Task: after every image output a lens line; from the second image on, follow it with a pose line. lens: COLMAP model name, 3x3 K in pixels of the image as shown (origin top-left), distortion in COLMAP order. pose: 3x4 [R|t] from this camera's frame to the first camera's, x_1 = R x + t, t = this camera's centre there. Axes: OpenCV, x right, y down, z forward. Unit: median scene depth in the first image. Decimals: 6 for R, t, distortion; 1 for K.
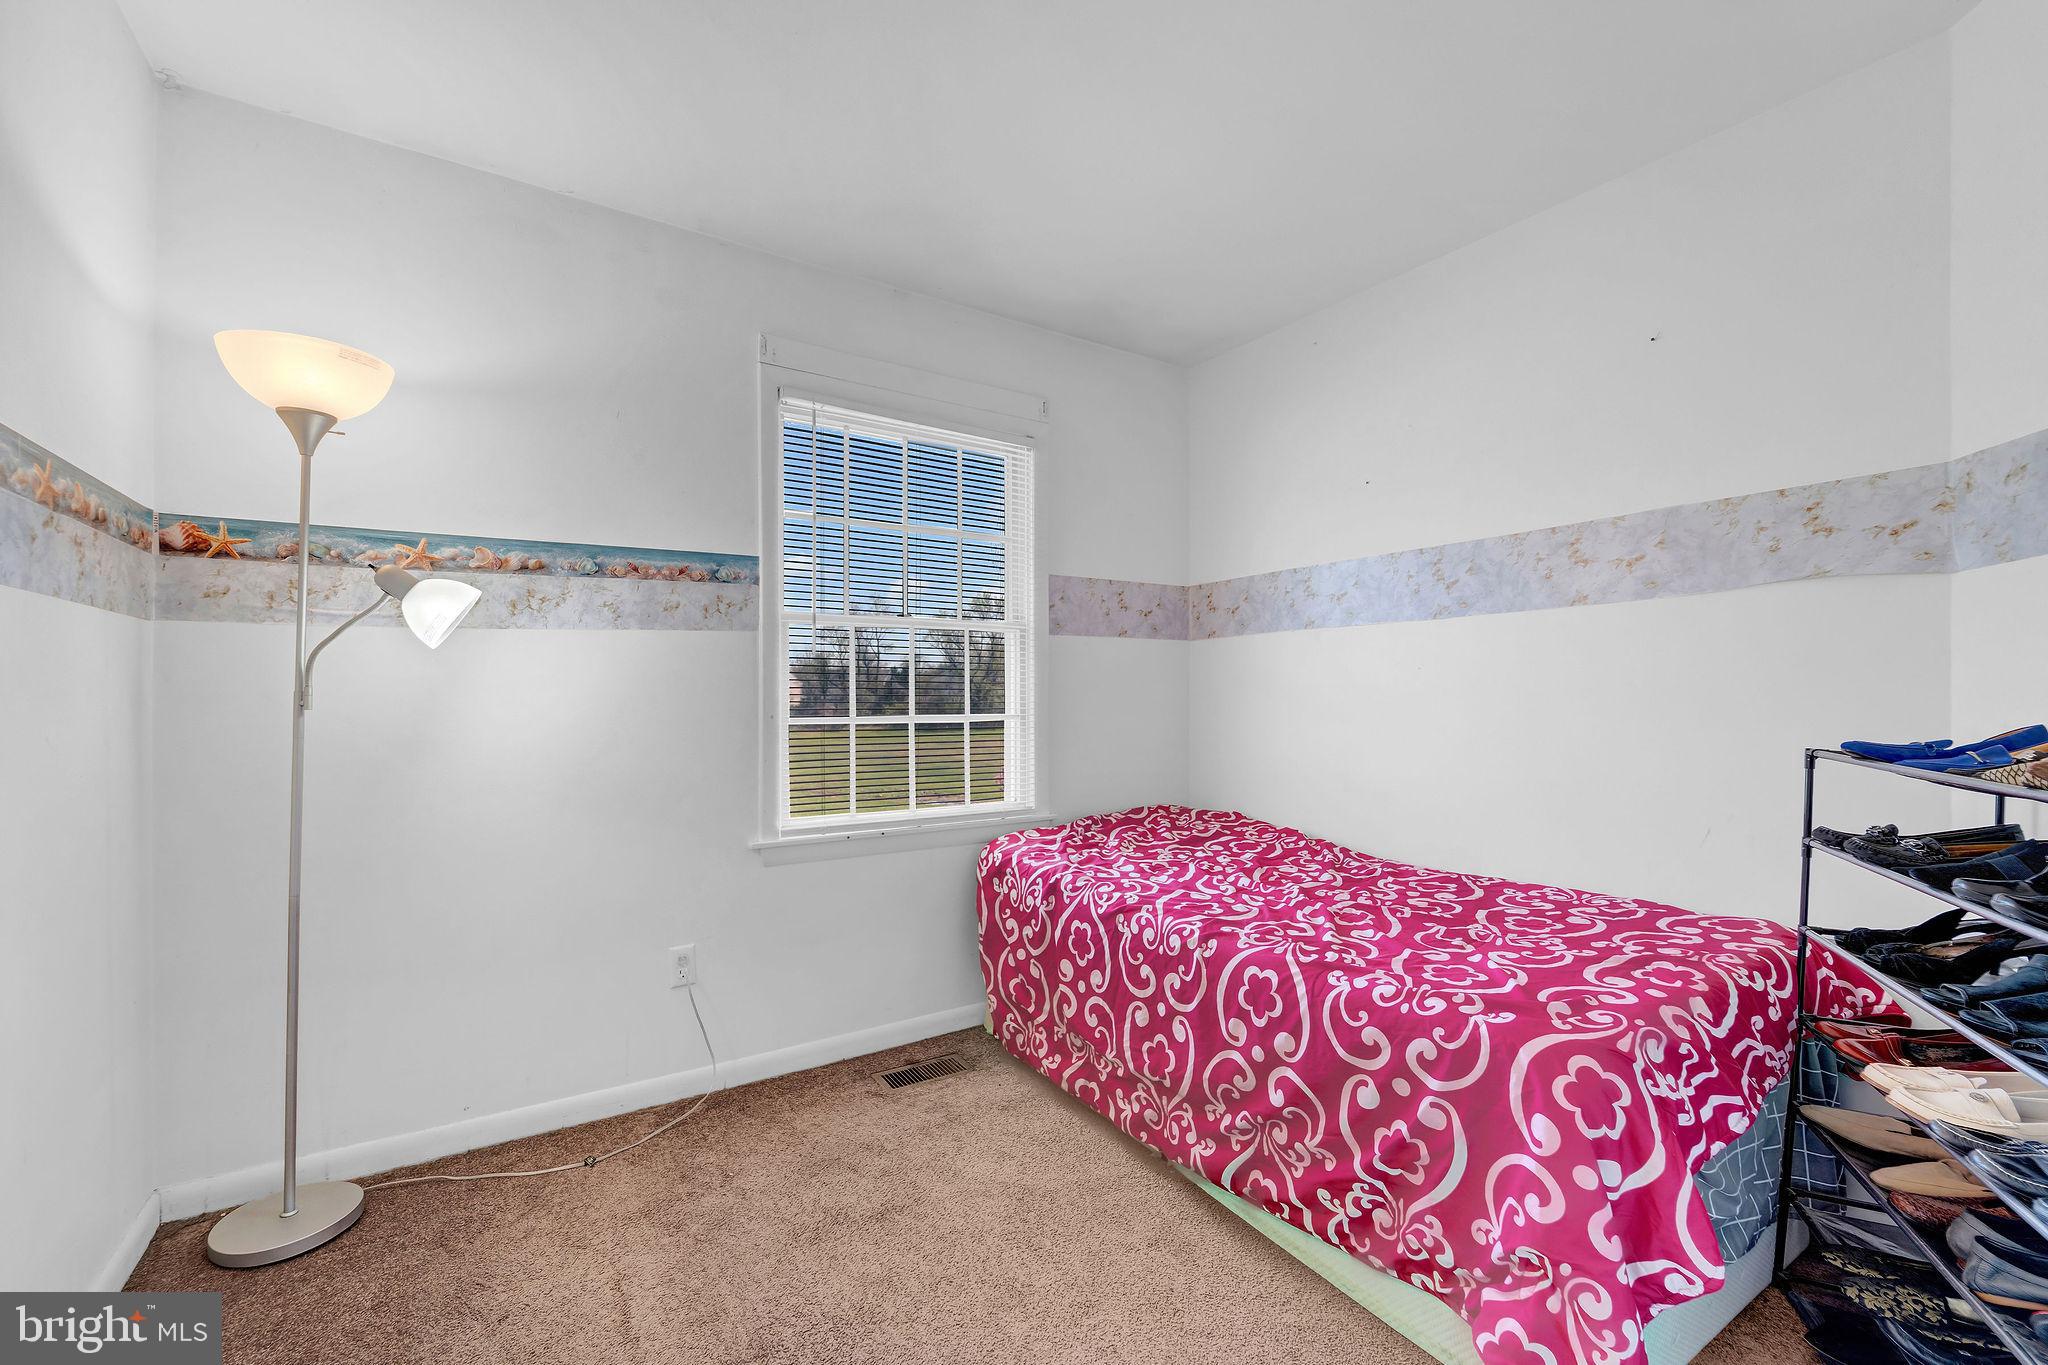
lens RADIAL K [[847.2, 0, 1031.5], [0, 847.2, 686.2], [0, 0, 1]] dist [0.011593, -0.000372]
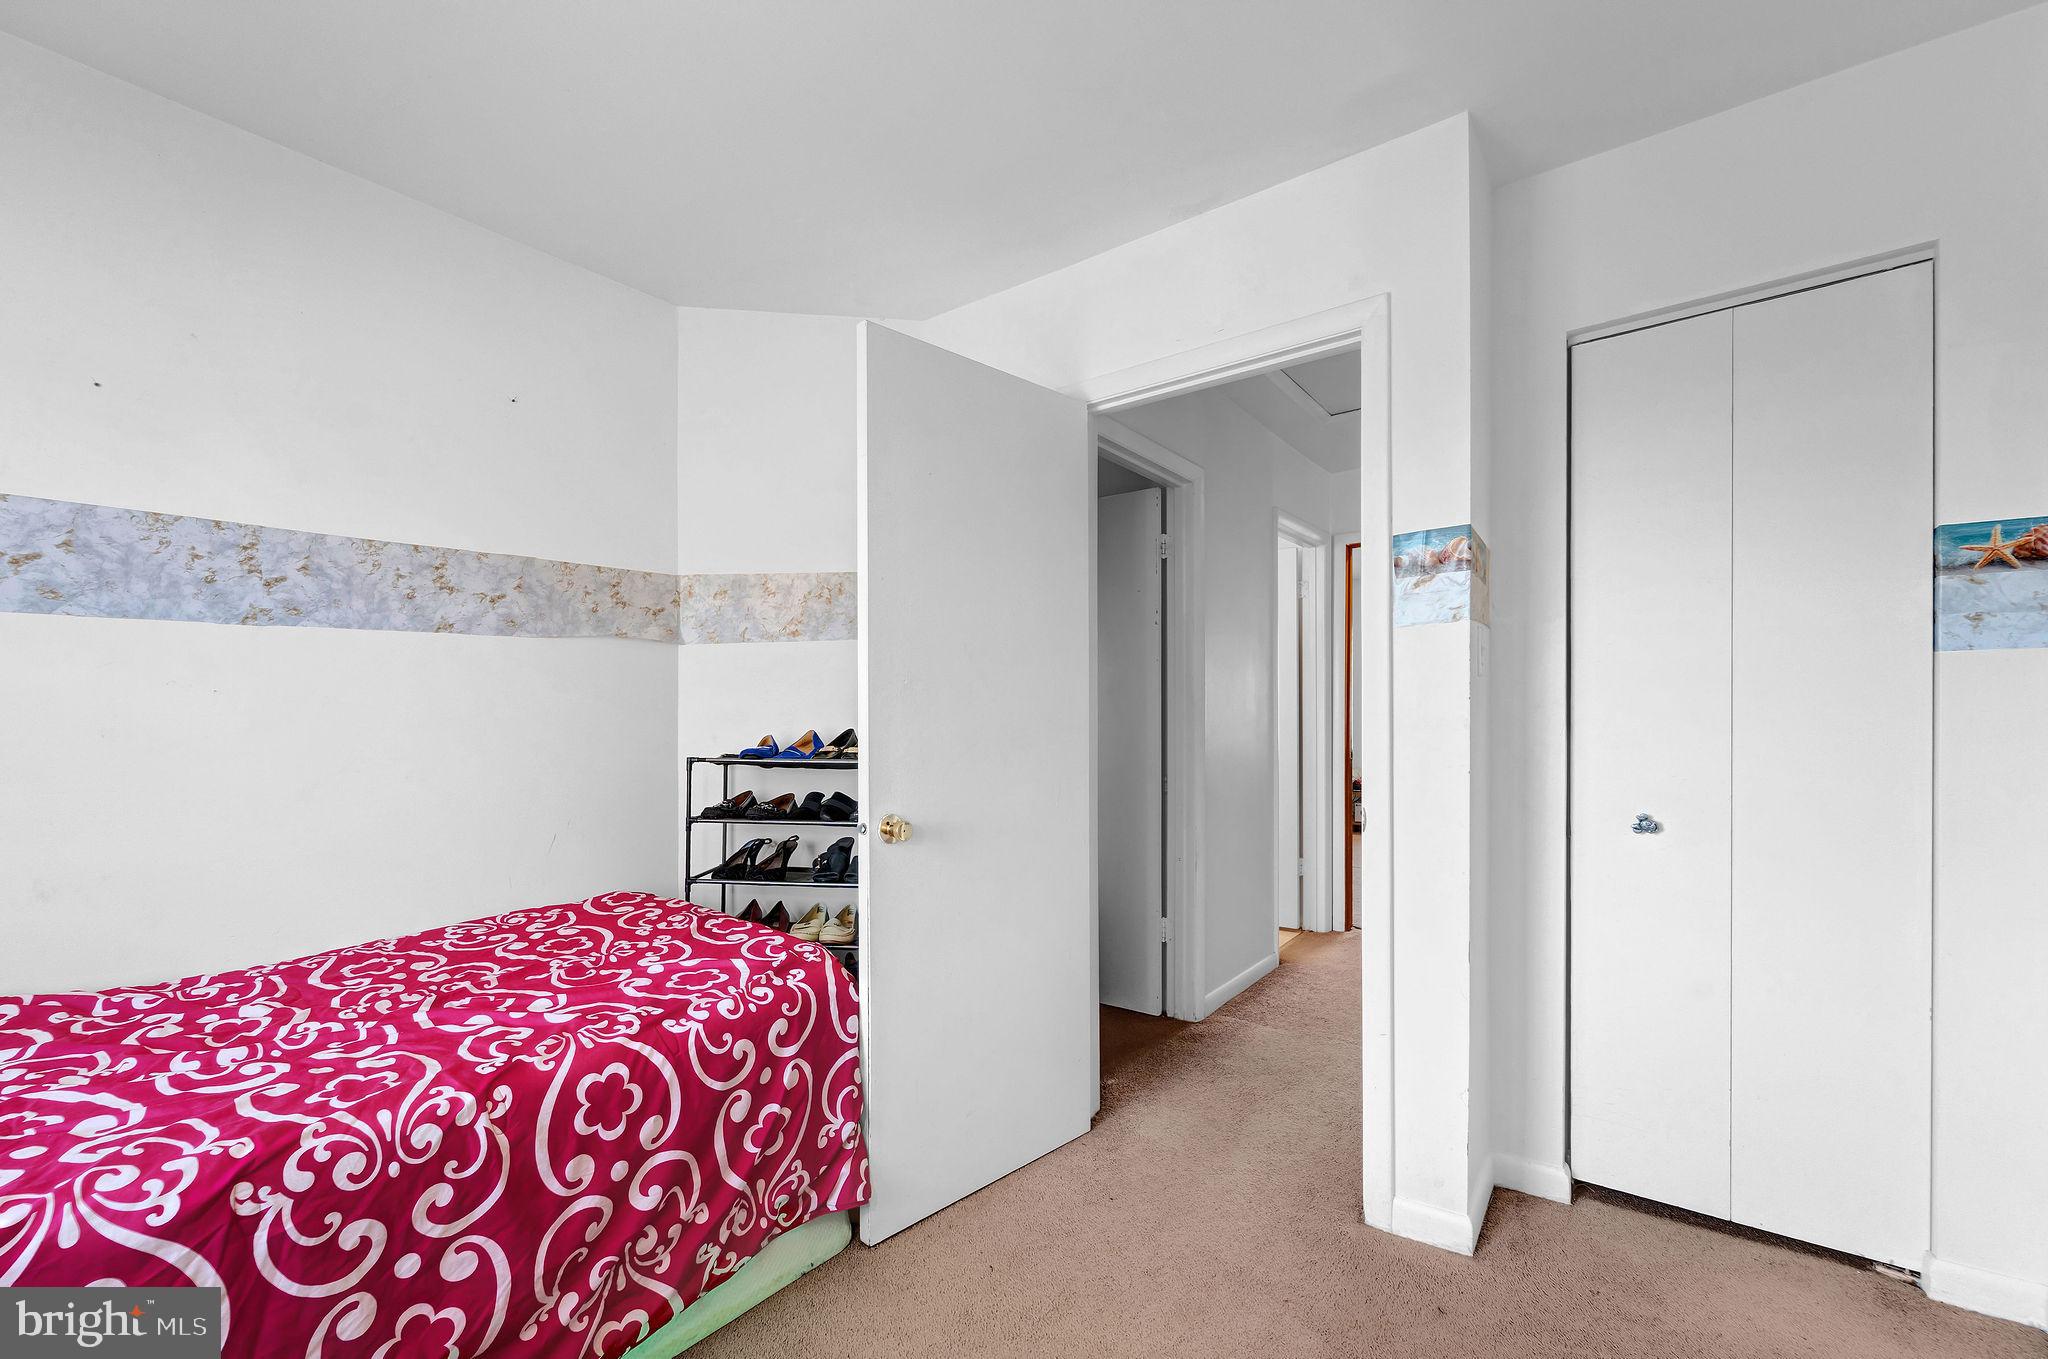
lens RADIAL K [[808.8, 0, 1015.3], [0, 808.8, 726.8], [0, 0, 1]] dist [-0.022186, 0.000364]
pose [[-0.322281, -0.006445, 0.946622, -0.497245], [0.009930, 0.999899, 0.010189, 0.010650], [-0.946592, 0.012684, -0.322184, 0.786909]]
